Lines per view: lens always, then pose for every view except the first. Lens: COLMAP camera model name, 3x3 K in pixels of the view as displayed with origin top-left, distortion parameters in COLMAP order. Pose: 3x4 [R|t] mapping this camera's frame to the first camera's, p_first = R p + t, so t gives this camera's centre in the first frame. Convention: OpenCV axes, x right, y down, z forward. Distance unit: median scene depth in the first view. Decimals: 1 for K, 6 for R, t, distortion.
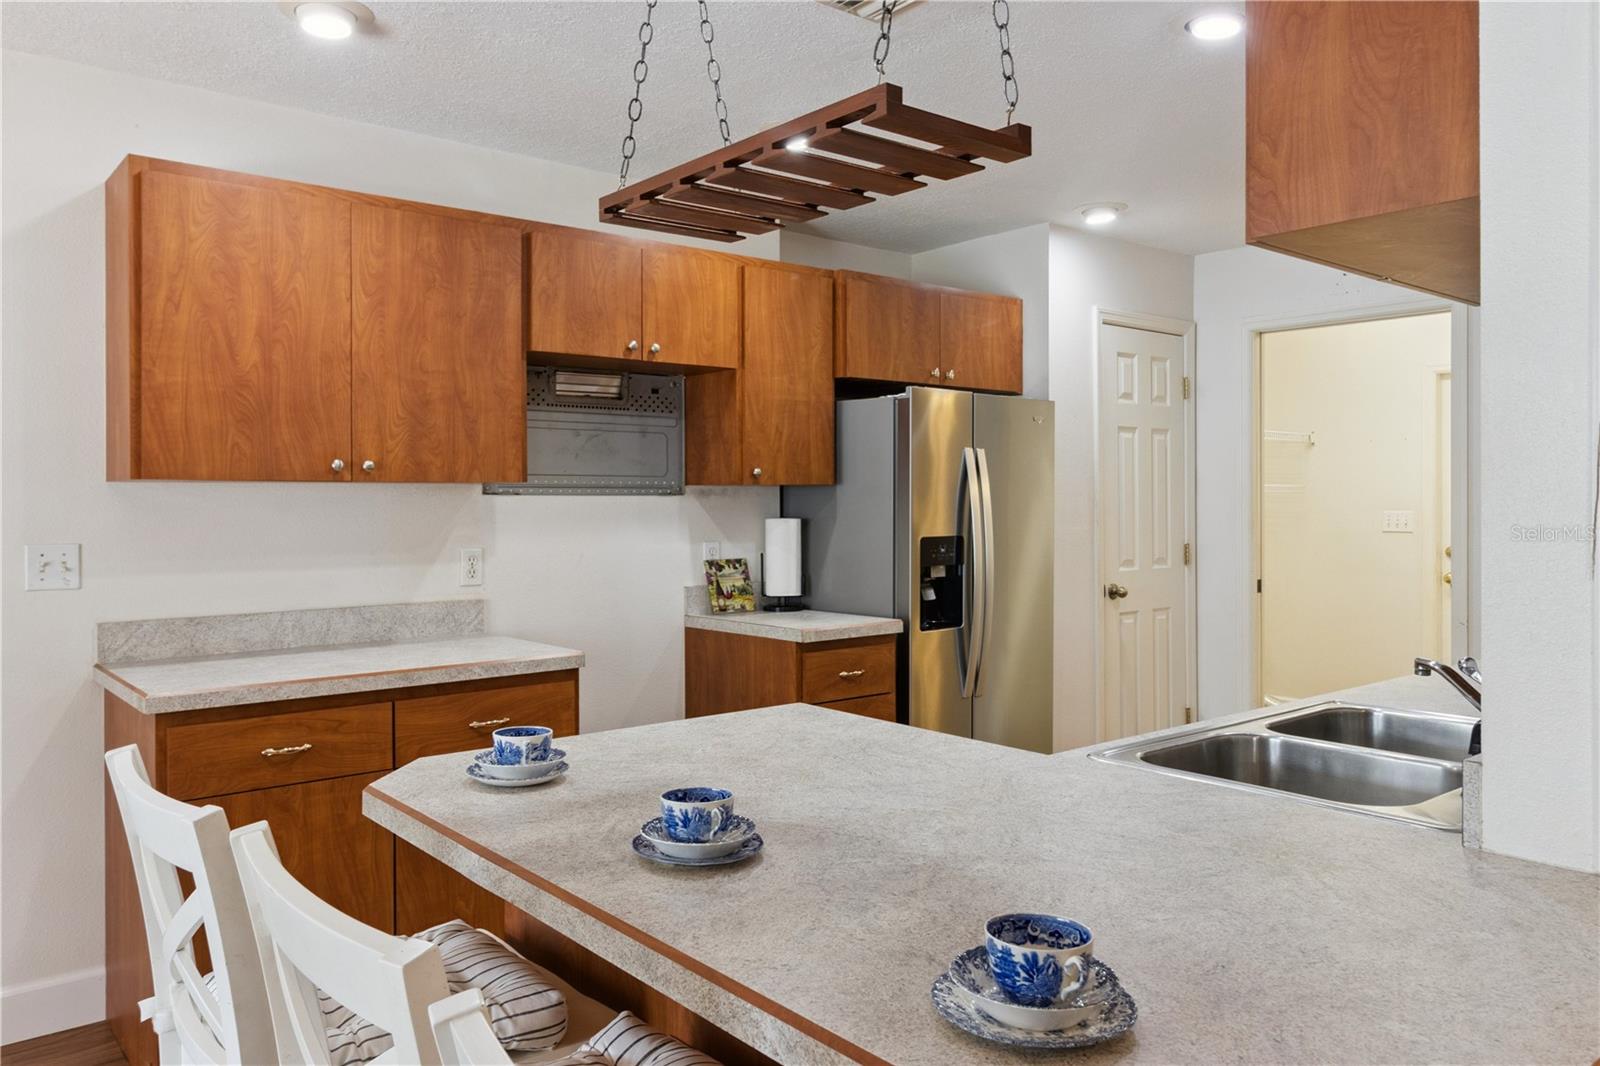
lens RADIAL K [[1165.2, 0, 793.8], [0, 1165.2, 509.6], [0, 0, 1]] dist [0.005696, -0.000772]
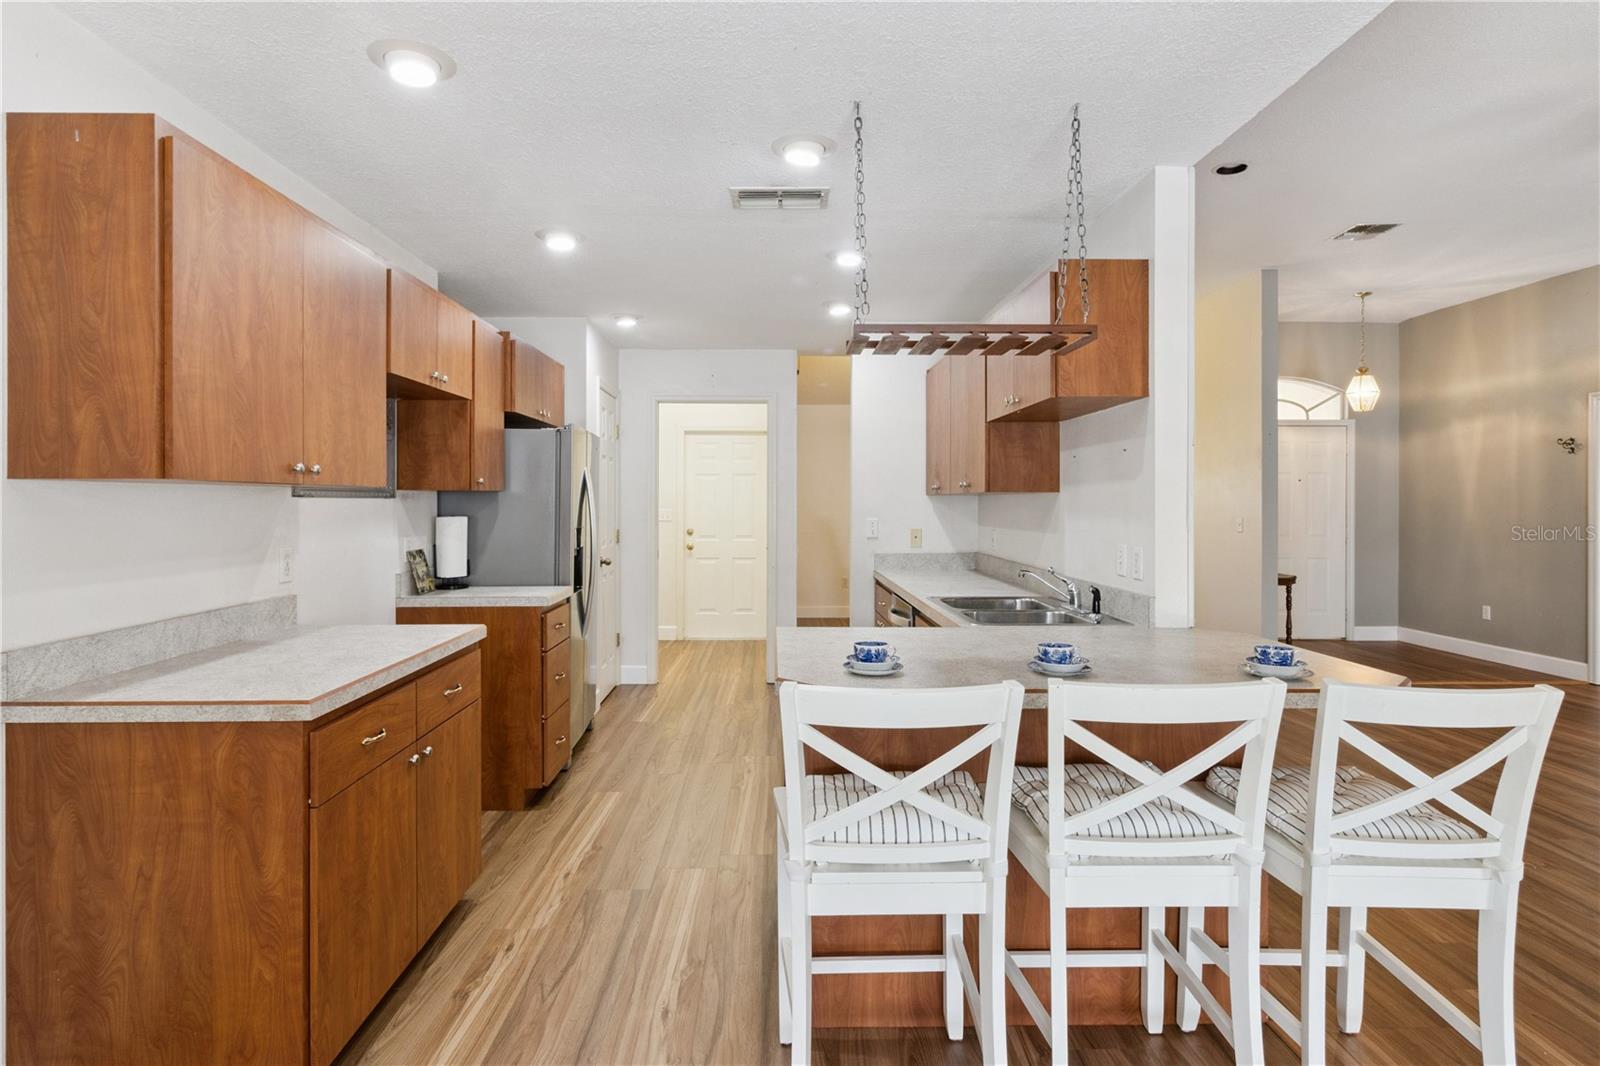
lens RADIAL K [[826.9, 0, 788.1], [0, 826.9, 504.8], [0, 0, 1]] dist [0.004217, -0.000078]
pose [[0.618523, 0.000648, 0.785766, -0.581843], [0.002568, 0.999993, -0.002846, -0.002000], [-0.785762, 0.003778, 0.618517, 0.171599]]
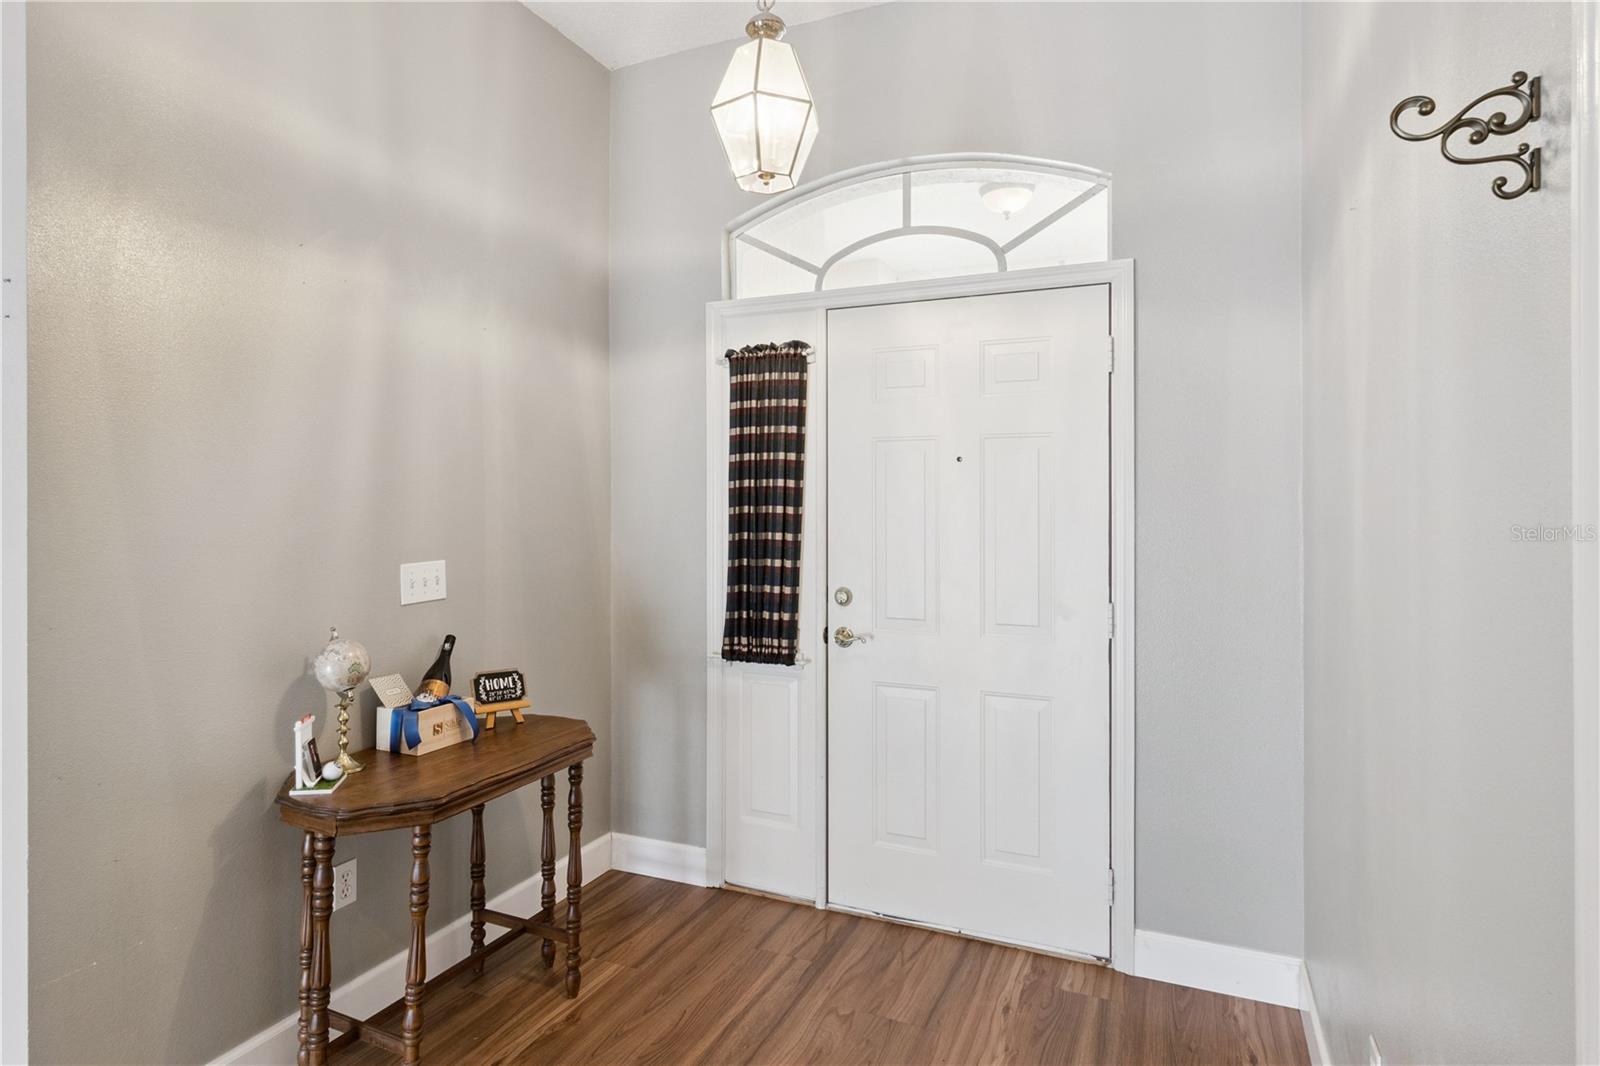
lens RADIAL K [[897.4, 0, 803.4], [0, 897.4, 502.4], [0, 0, 1]] dist [-0.000295, 0.000019]
pose [[0.894768, 0.000422, 0.446530, 1.482454], [0.002783, 0.999975, -0.006522, -0.025500], [-0.446522, 0.007078, 0.894745, -0.182033]]
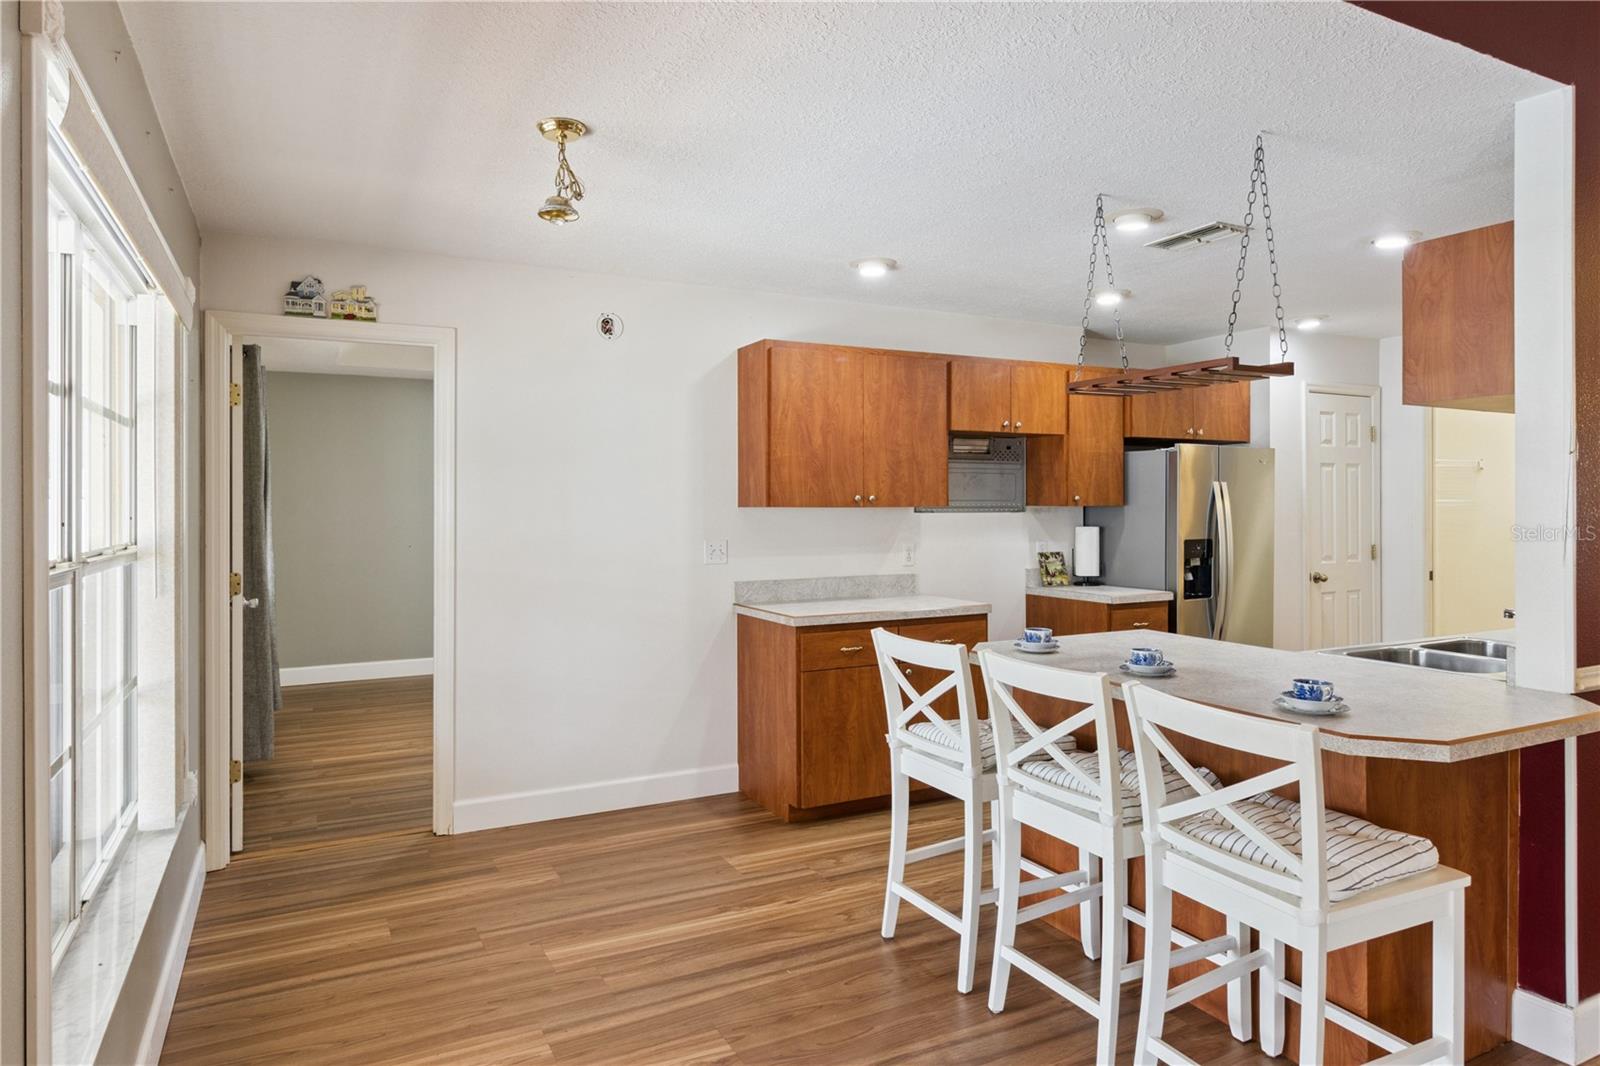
lens RADIAL K [[970.1, 0, 786.2], [0, 970.1, 506.4], [0, 0, 1]] dist [0.004965, 0.000118]
pose [[0.975740, 0.001834, -0.218927, -0.138924], [-0.002462, 0.999994, -0.002599, -0.017597], [0.218921, 0.003075, 0.975738, -0.424553]]
